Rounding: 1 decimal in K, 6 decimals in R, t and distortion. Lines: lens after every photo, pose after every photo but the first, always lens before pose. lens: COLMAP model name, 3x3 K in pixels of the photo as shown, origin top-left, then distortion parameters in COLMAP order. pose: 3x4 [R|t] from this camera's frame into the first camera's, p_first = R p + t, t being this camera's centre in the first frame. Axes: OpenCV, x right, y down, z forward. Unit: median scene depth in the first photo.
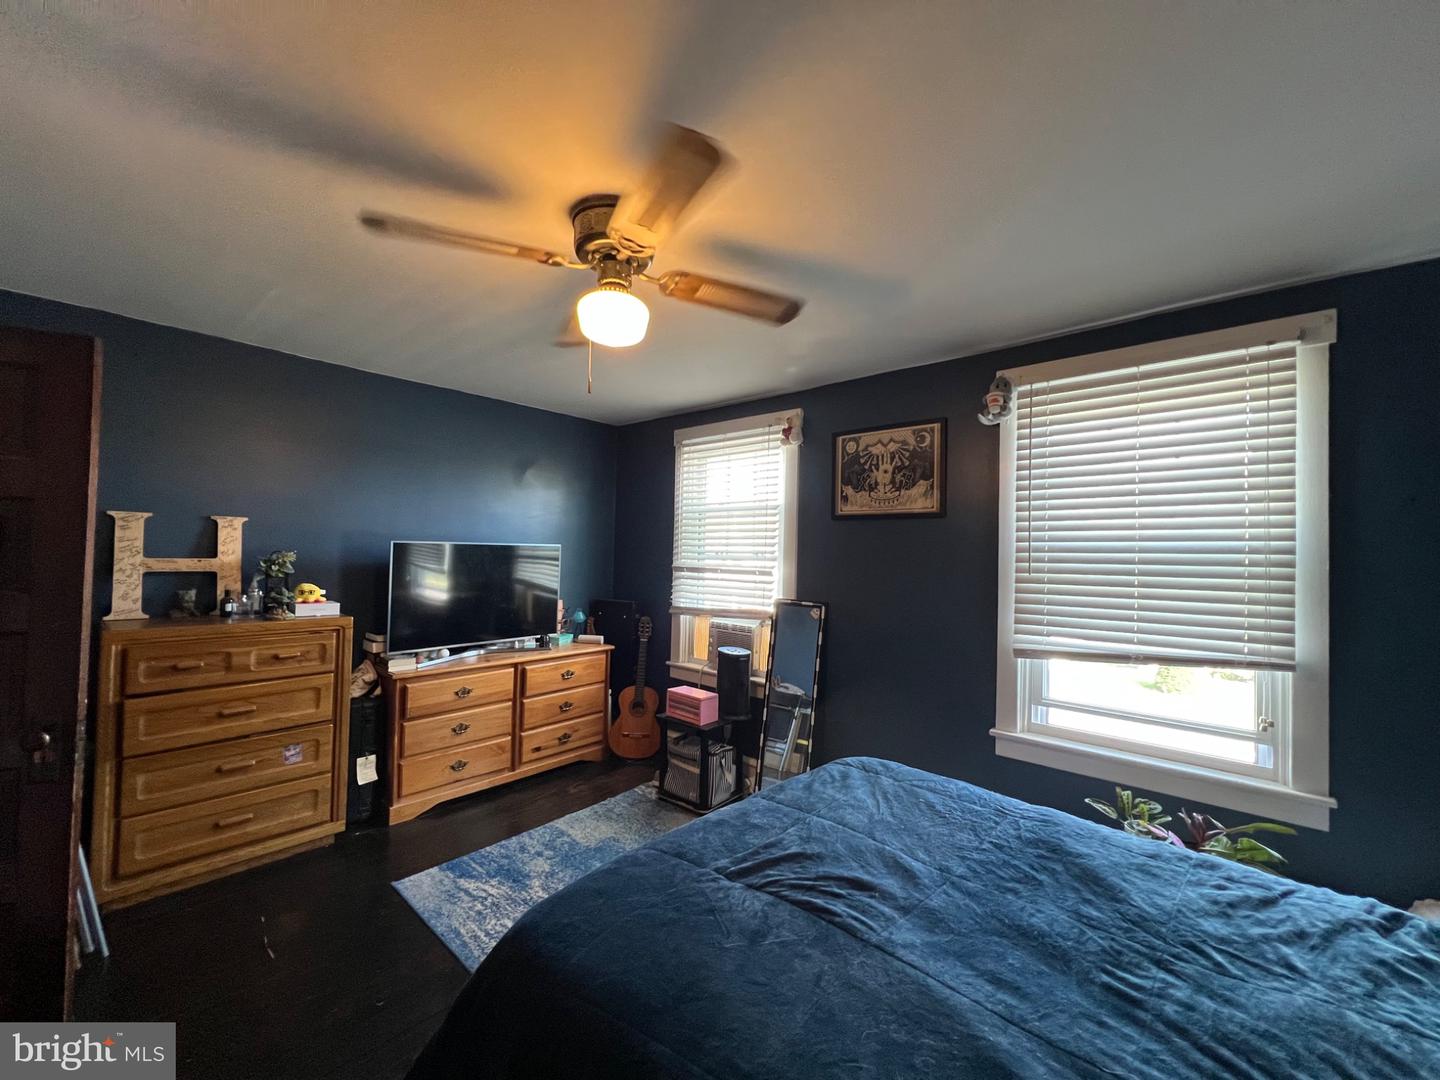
lens RADIAL K [[578.0, 0, 720.2], [0, 578.0, 541.3], [0, 0, 1]] dist [-0.001791, 0.000552]
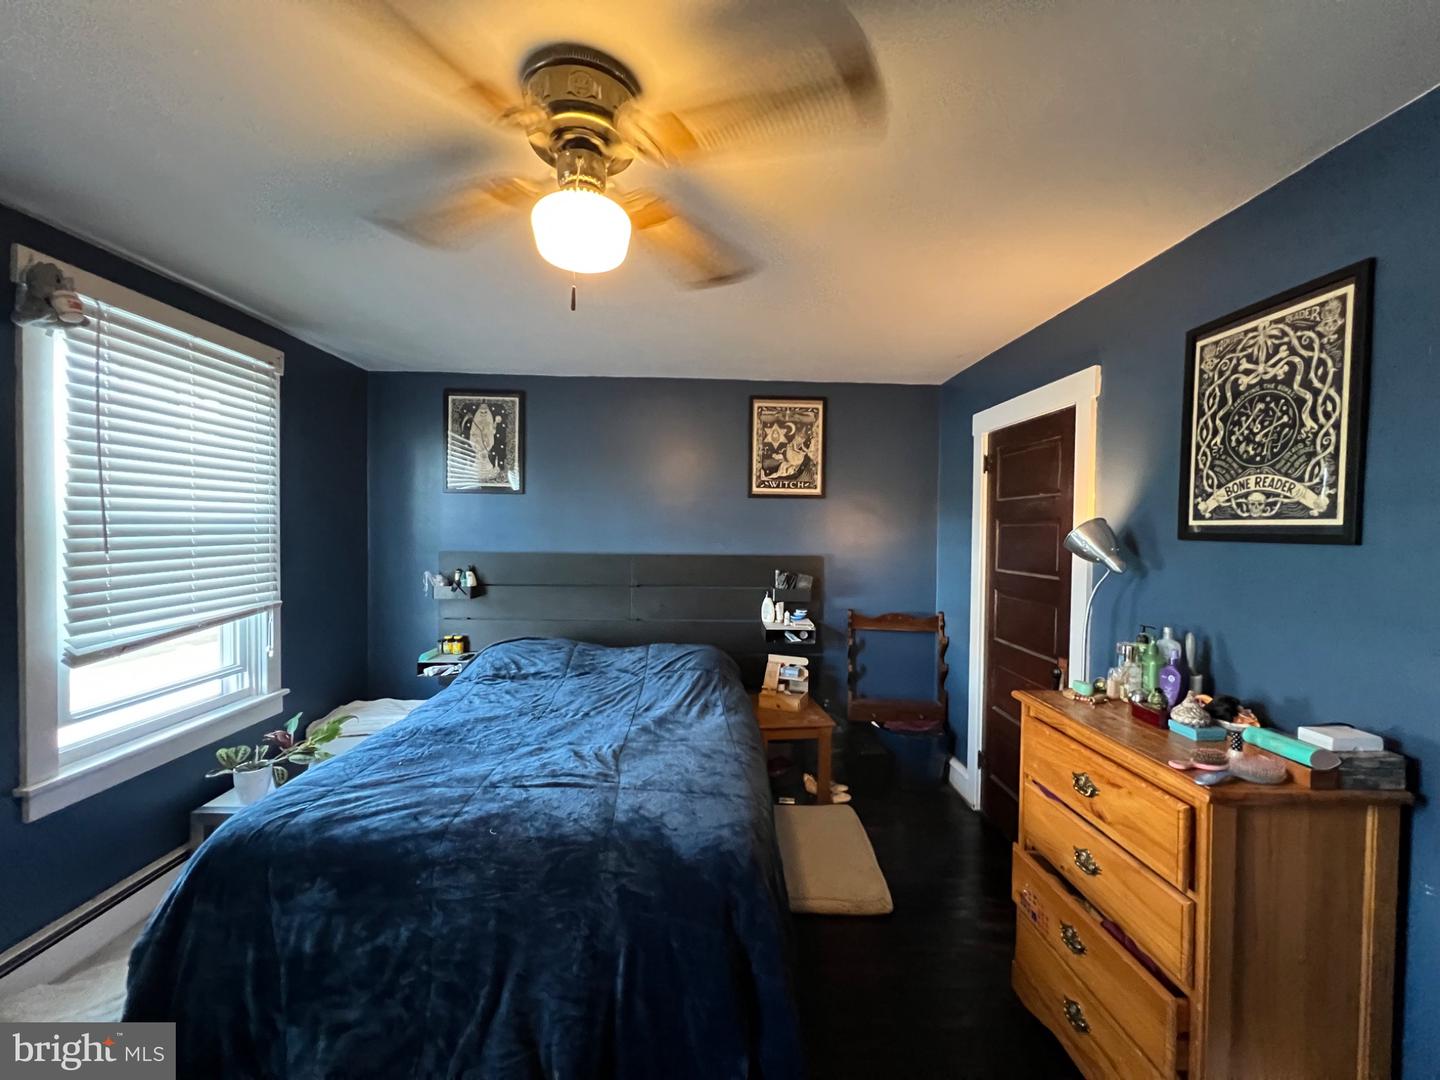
lens RADIAL K [[578.0, 0, 720.2], [0, 578.0, 541.3], [0, 0, 1]] dist [-0.001791, 0.000552]
pose [[-0.691140, -0.047717, 0.721144, -0.623291], [-0.043029, 0.998765, 0.024848, -0.013264], [-0.721439, -0.013857, -0.692339, 1.005792]]
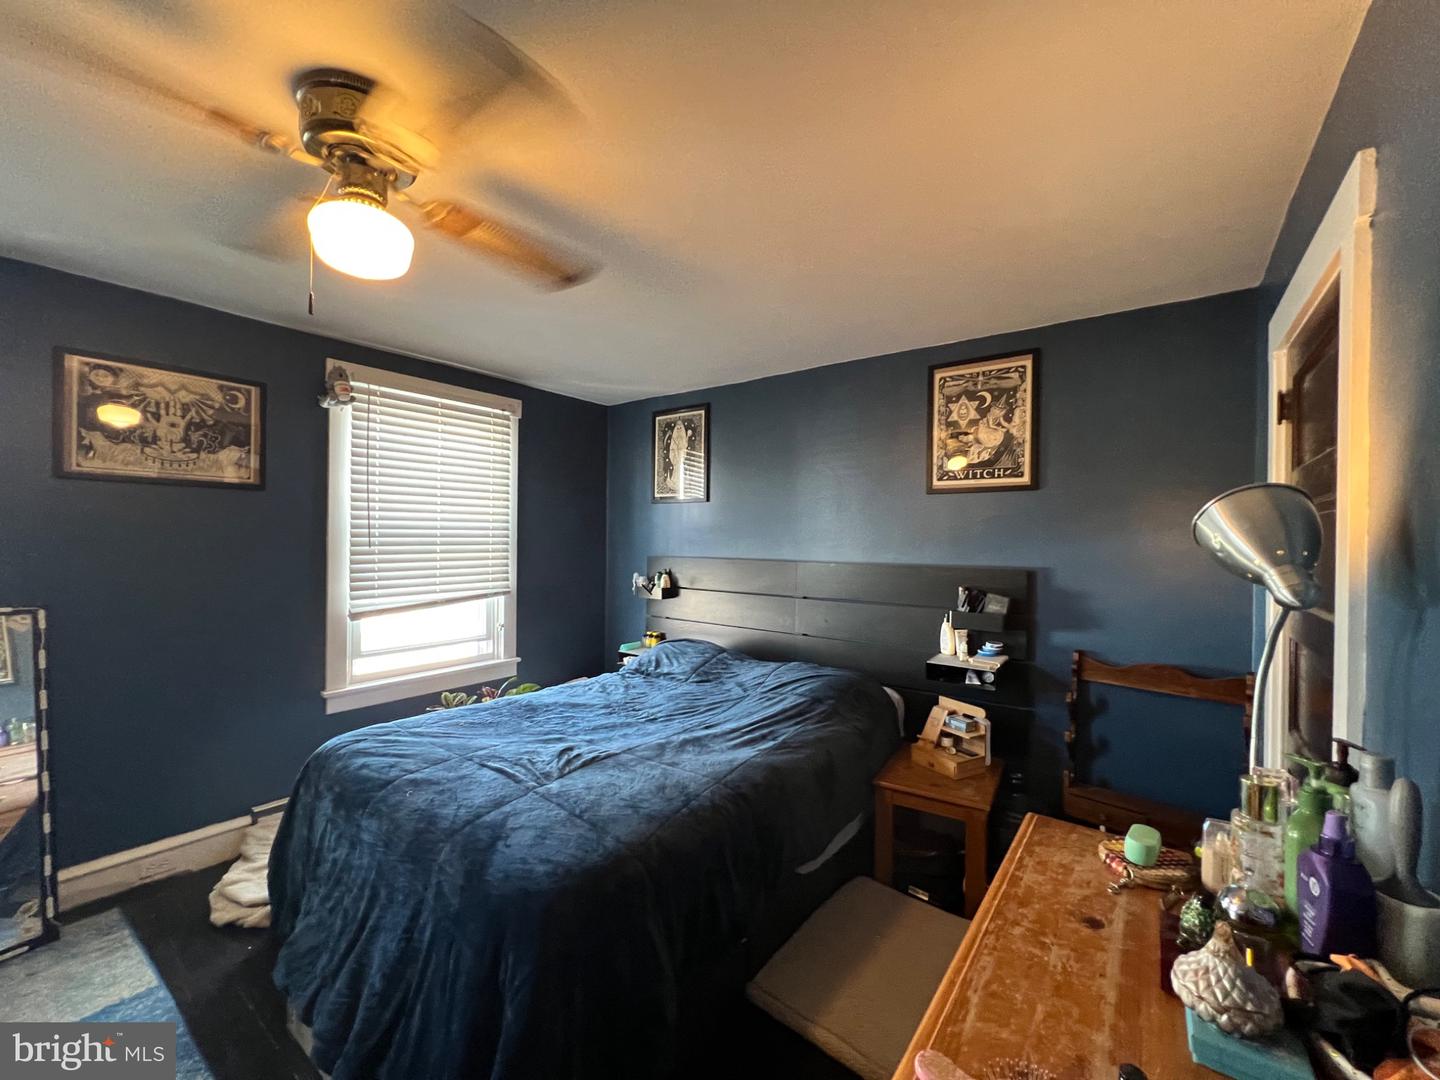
lens RADIAL K [[578.0, 0, 720.2], [0, 578.0, 541.3], [0, 0, 1]] dist [-0.001791, 0.000552]
pose [[-0.085560, -0.027021, 0.995967, -0.743951], [-0.034348, 0.999118, 0.024156, -0.008901], [-0.995741, -0.032142, -0.086413, 0.417228]]
